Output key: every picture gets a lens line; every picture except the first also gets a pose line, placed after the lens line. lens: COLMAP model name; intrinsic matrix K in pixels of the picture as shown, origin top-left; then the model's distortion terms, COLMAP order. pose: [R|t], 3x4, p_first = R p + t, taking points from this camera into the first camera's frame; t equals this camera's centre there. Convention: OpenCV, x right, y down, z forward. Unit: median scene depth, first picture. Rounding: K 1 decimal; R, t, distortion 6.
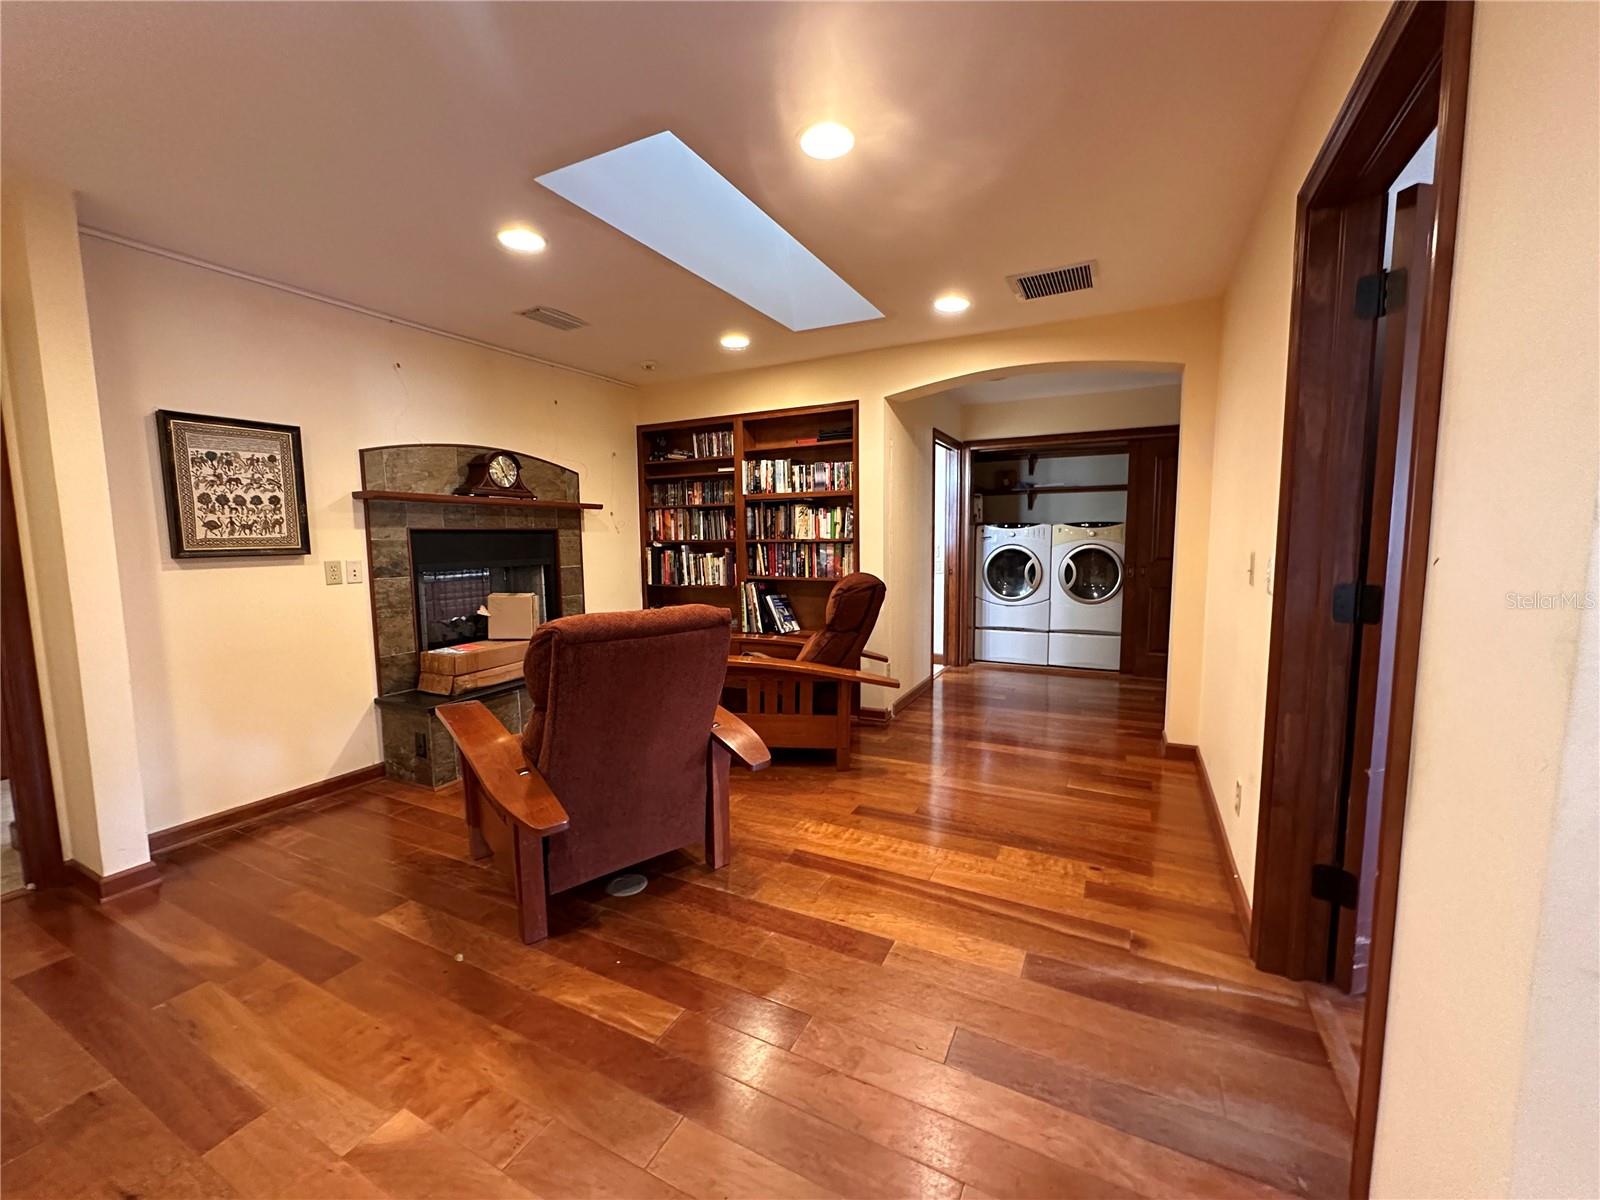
lens RADIAL K [[641.3, 0, 807.7], [0, 641.3, 600.8], [0, 0, 1]] dist [-0.006017, 0.000433]
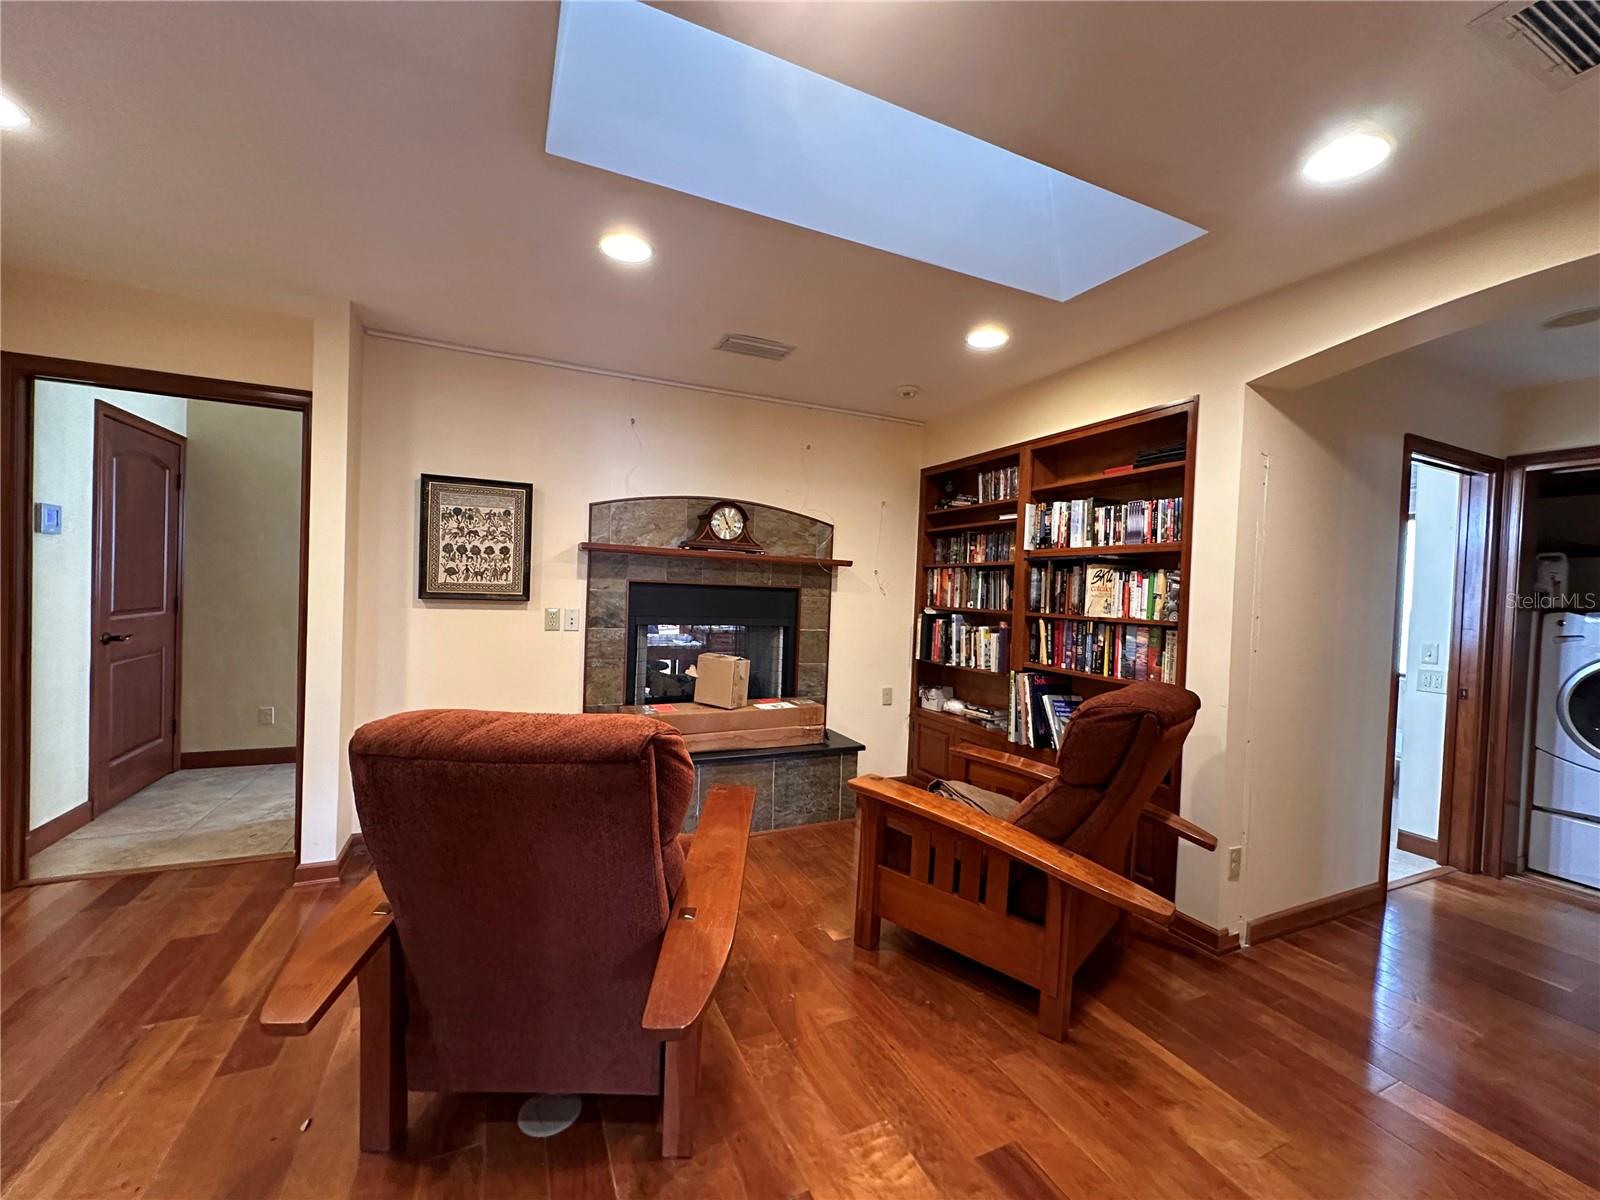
lens RADIAL K [[641.3, 0, 796.2], [0, 641.3, 602.4], [0, 0, 1]] dist [-0.006017, 0.000433]
pose [[0.776935, 0.054326, -0.627233, 0.166943], [-0.110492, 0.992573, -0.050894, -0.045305], [0.619810, 0.108845, 0.777167, 0.308428]]
